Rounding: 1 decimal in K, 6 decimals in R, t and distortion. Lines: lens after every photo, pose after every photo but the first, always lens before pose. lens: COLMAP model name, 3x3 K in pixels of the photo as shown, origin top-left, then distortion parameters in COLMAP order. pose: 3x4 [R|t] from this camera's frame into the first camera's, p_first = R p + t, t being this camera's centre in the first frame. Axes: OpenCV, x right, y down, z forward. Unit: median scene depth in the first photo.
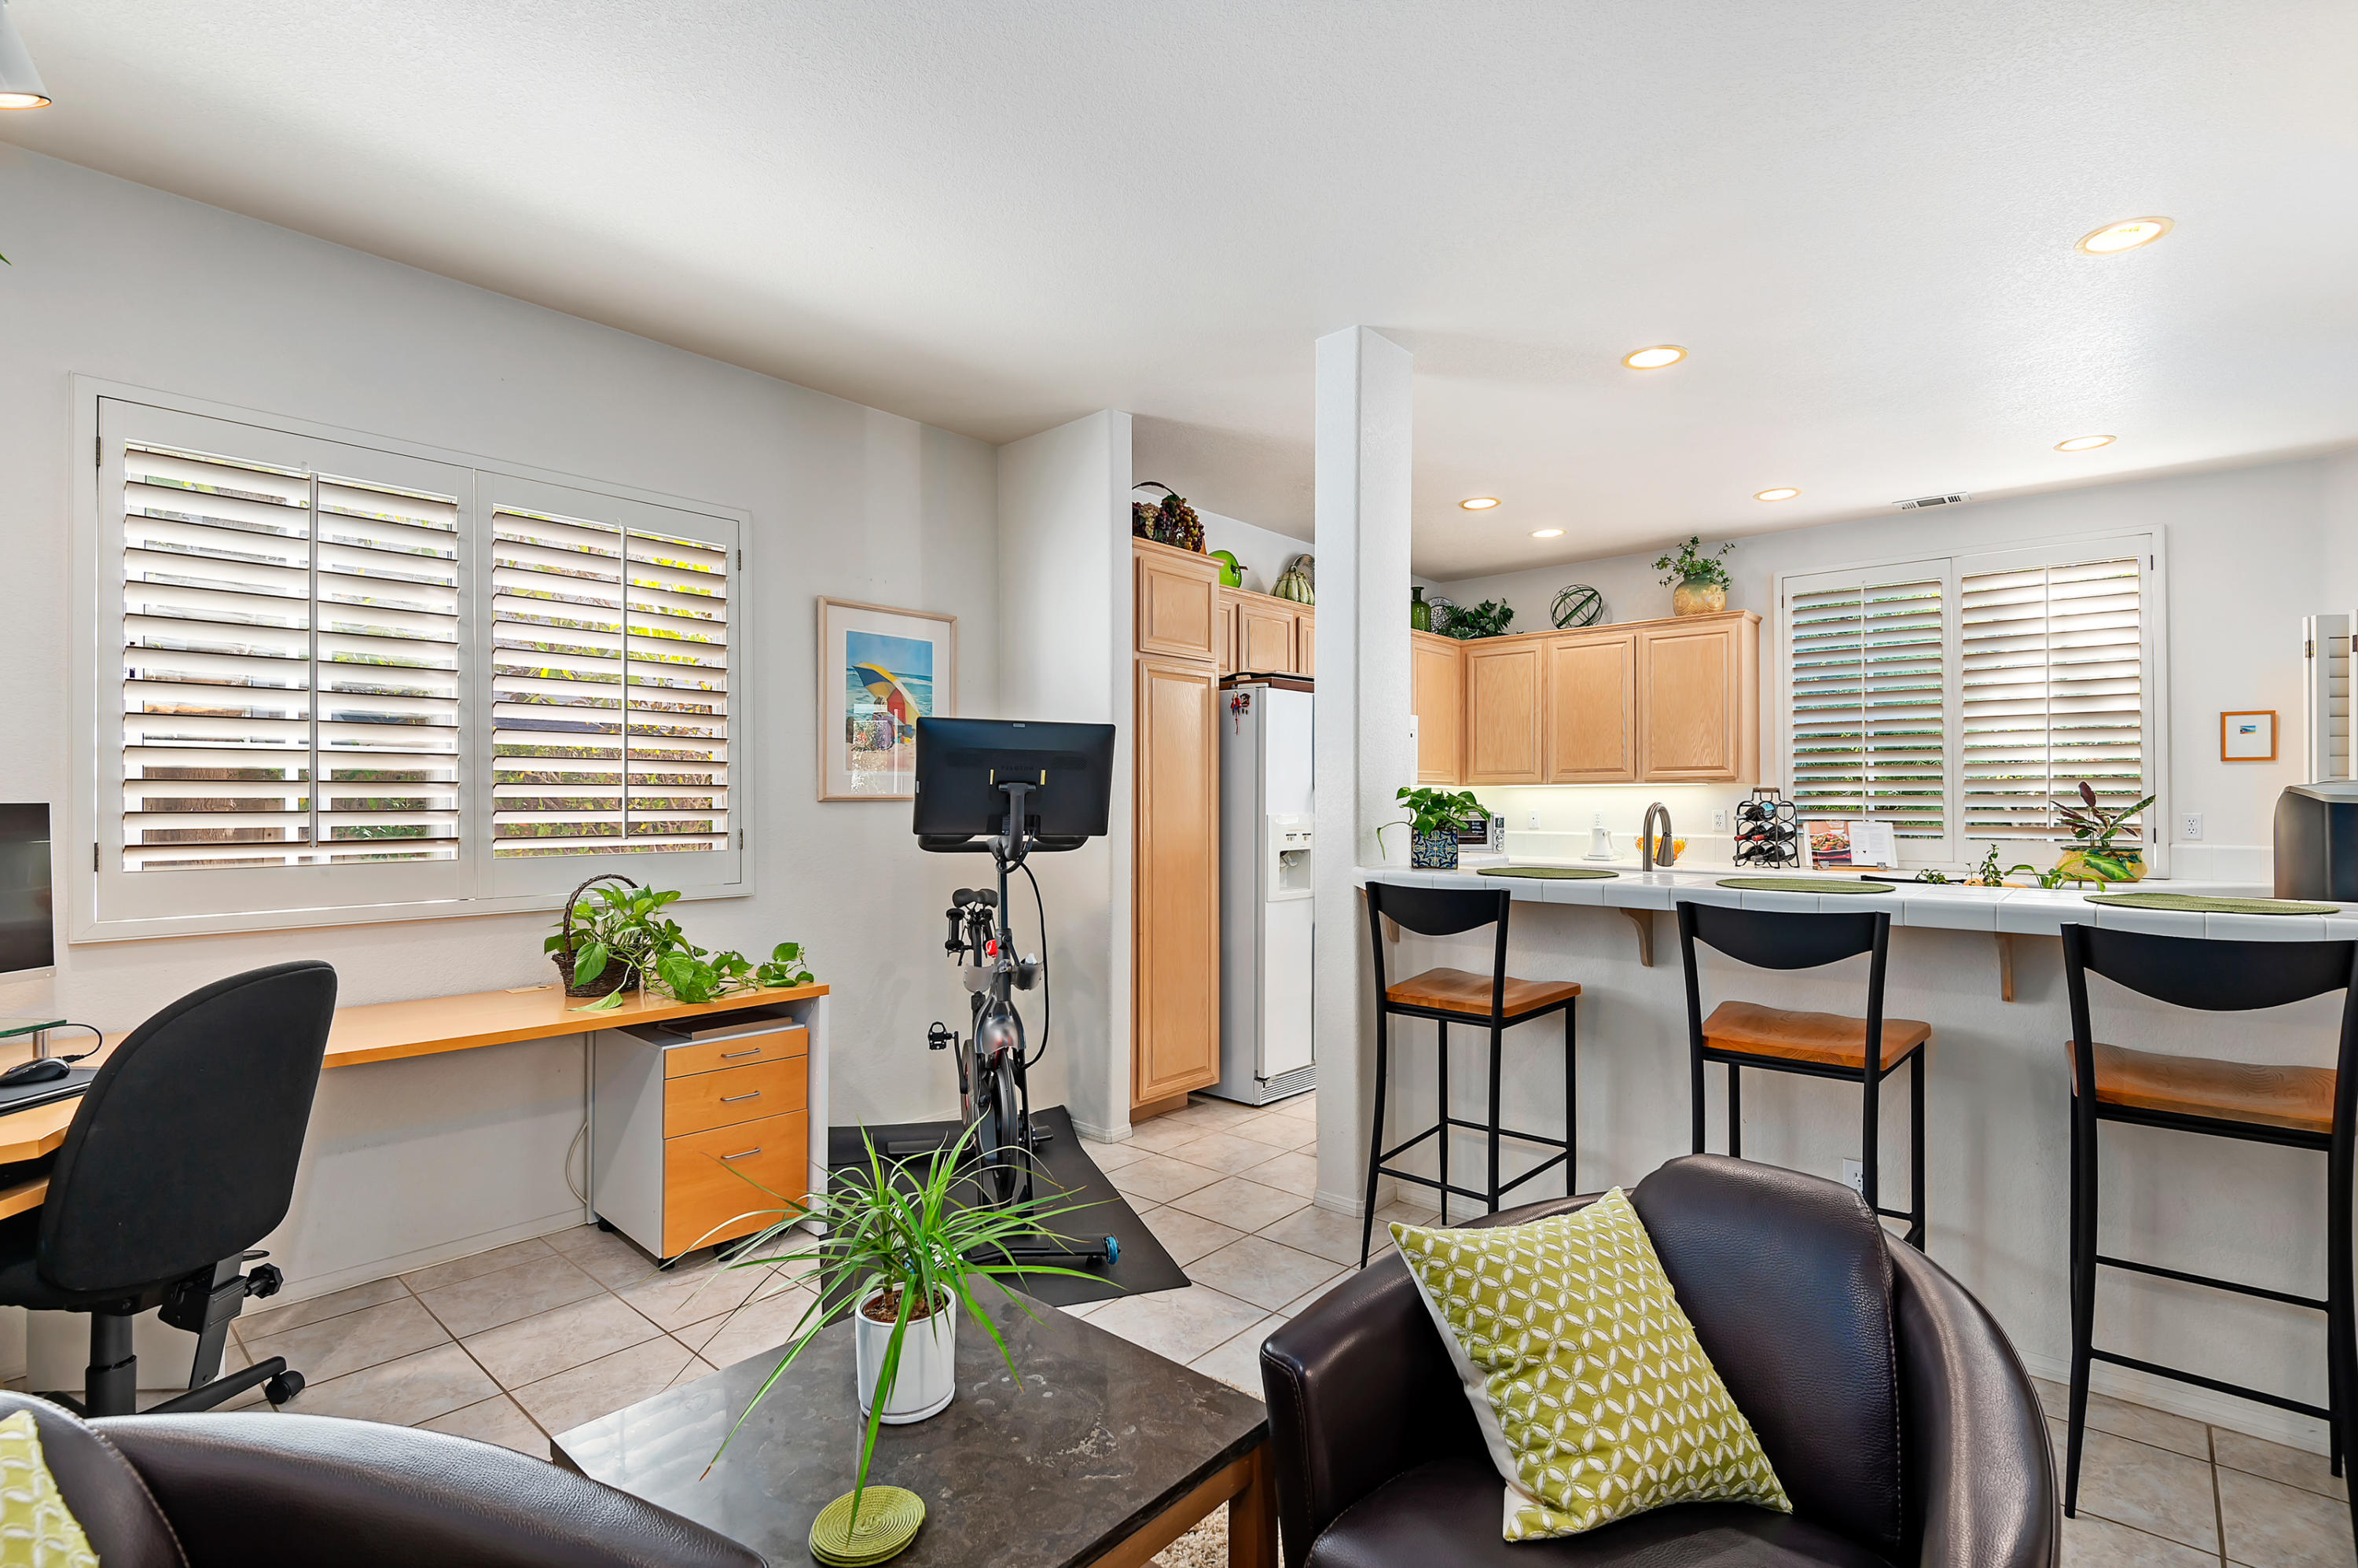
lens RADIAL K [[1075.0, 0, 1193.1], [0, 1075.0, 795.7], [0, 0, 1]] dist [0.001883, -0.000260]
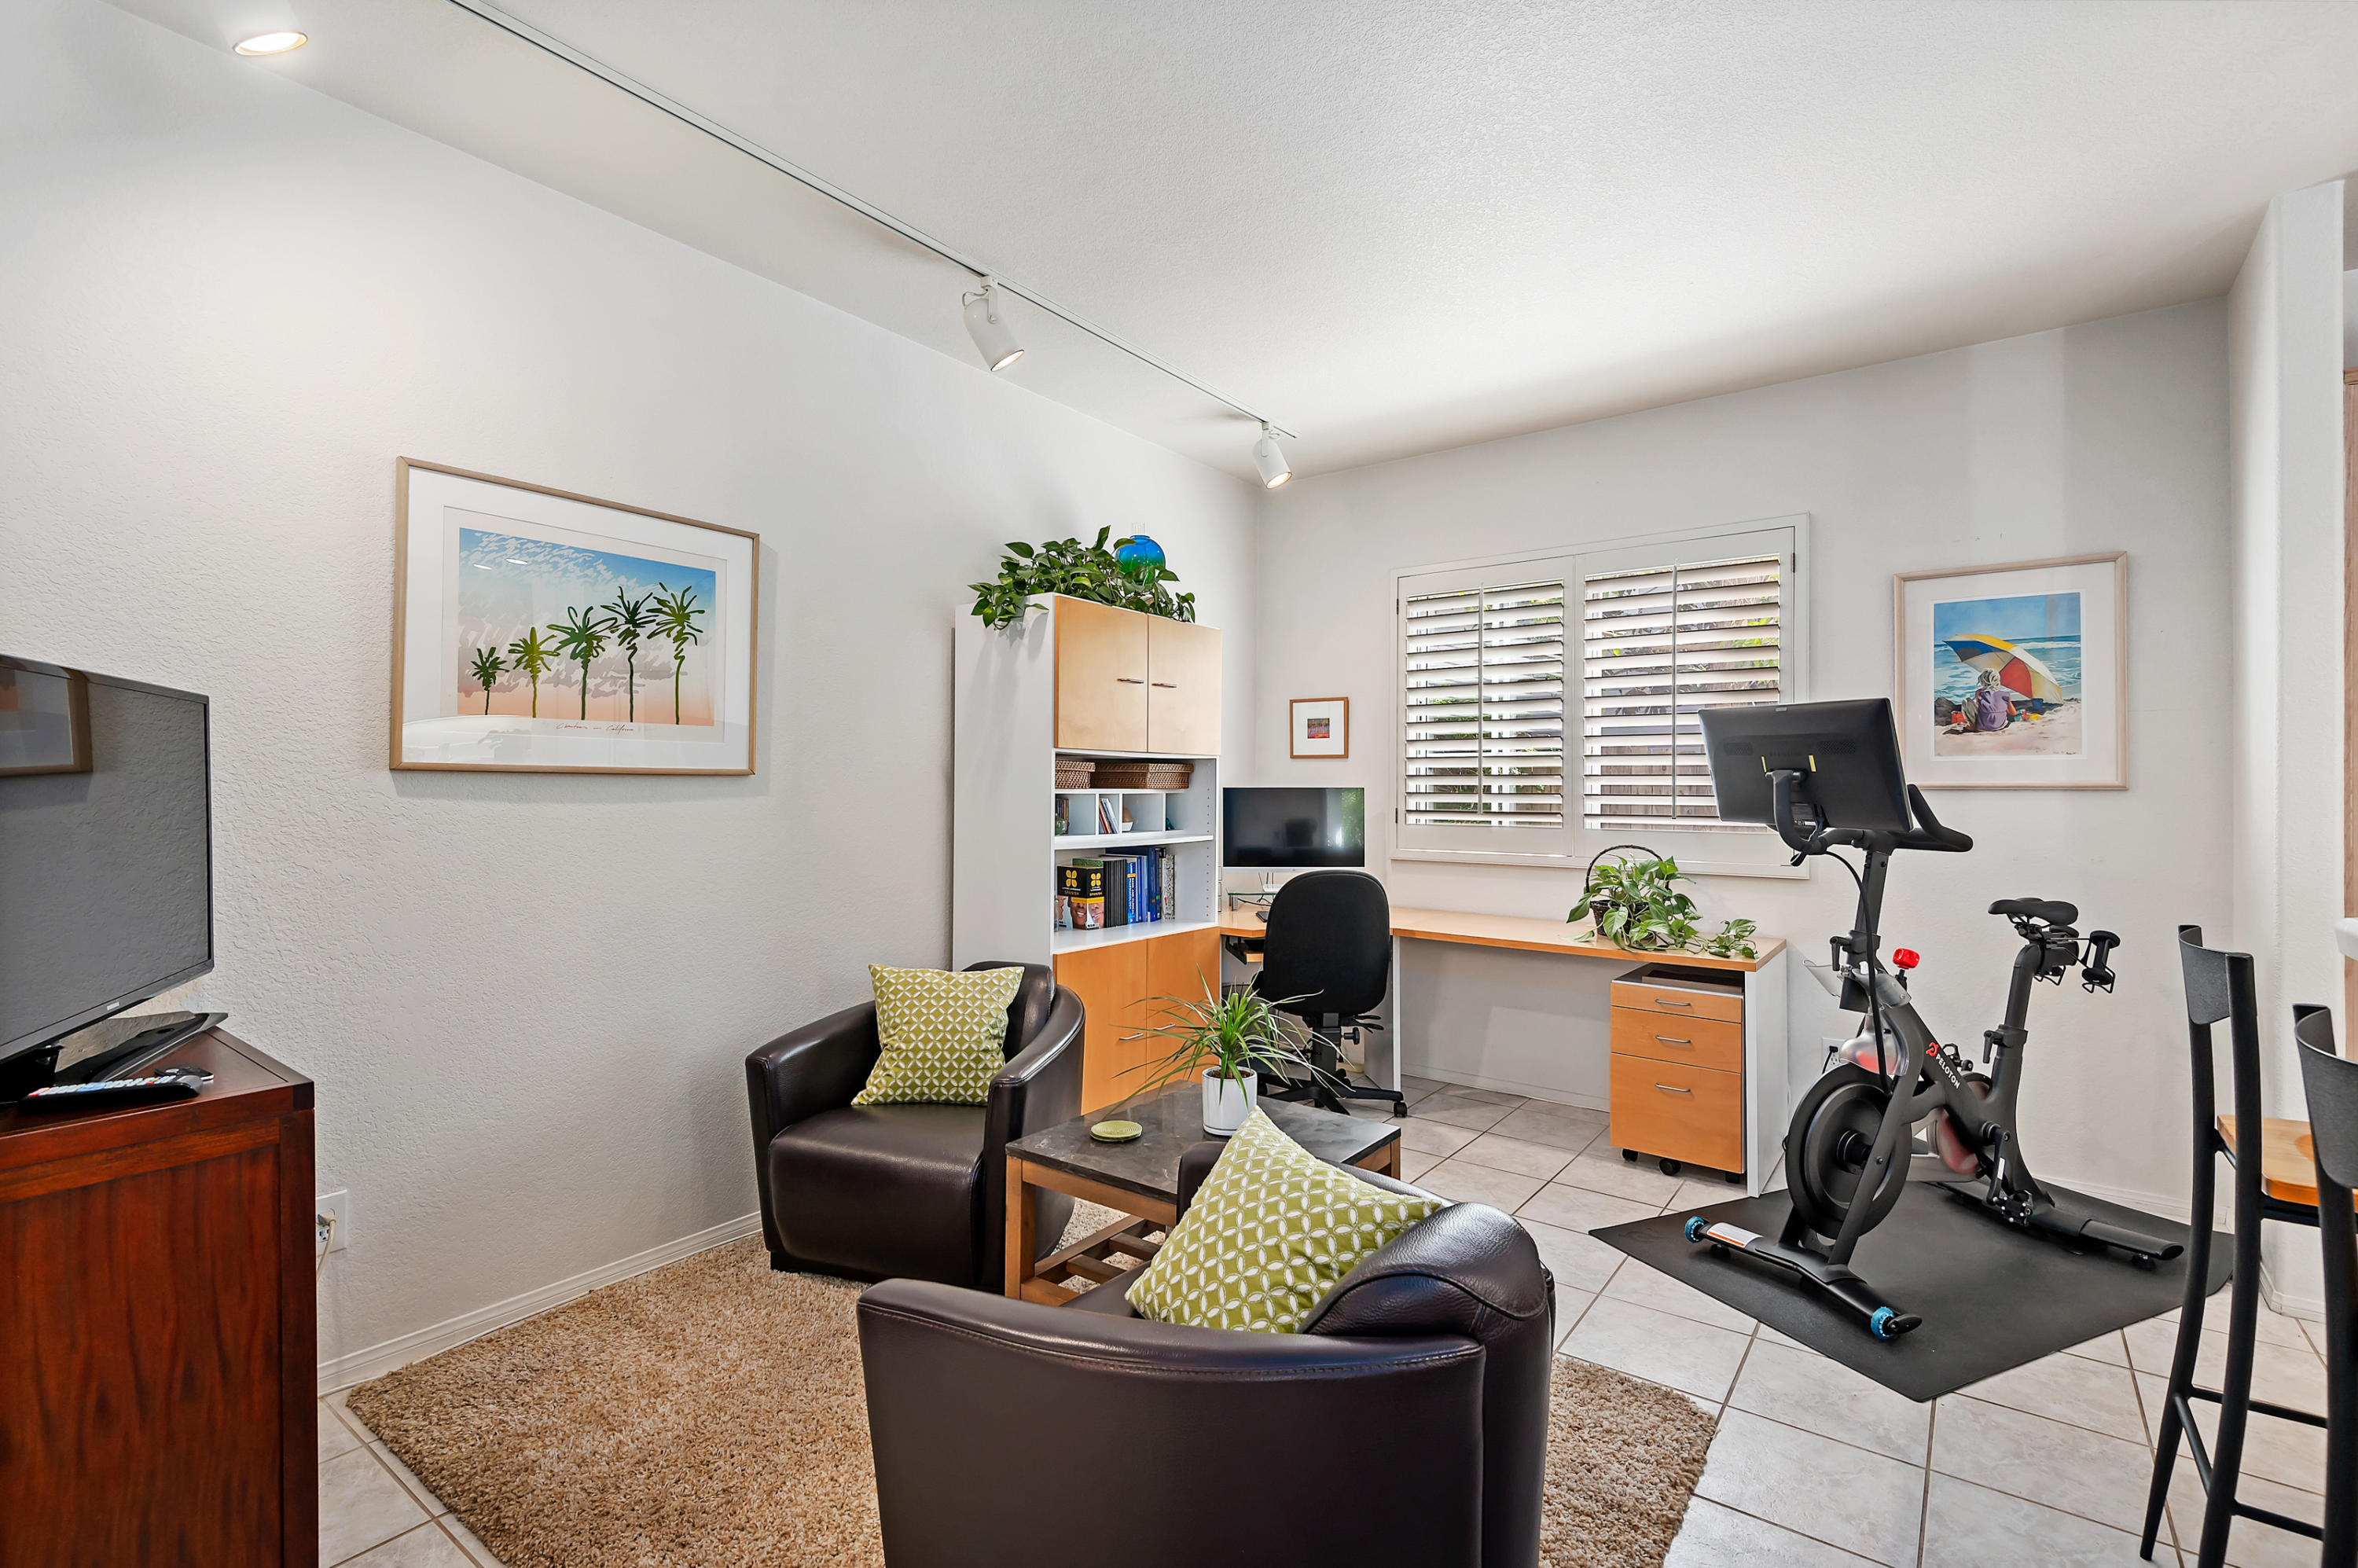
lens RADIAL K [[1075.0, 0, 1184.3], [0, 1075.0, 774.2], [0, 0, 1]] dist [0.001883, -0.000260]
pose [[0.078042, -0.003171, -0.996945, 0.787014], [0.005652, 0.999980, -0.002738, -0.012778], [0.996934, -0.005421, 0.078058, 0.413707]]
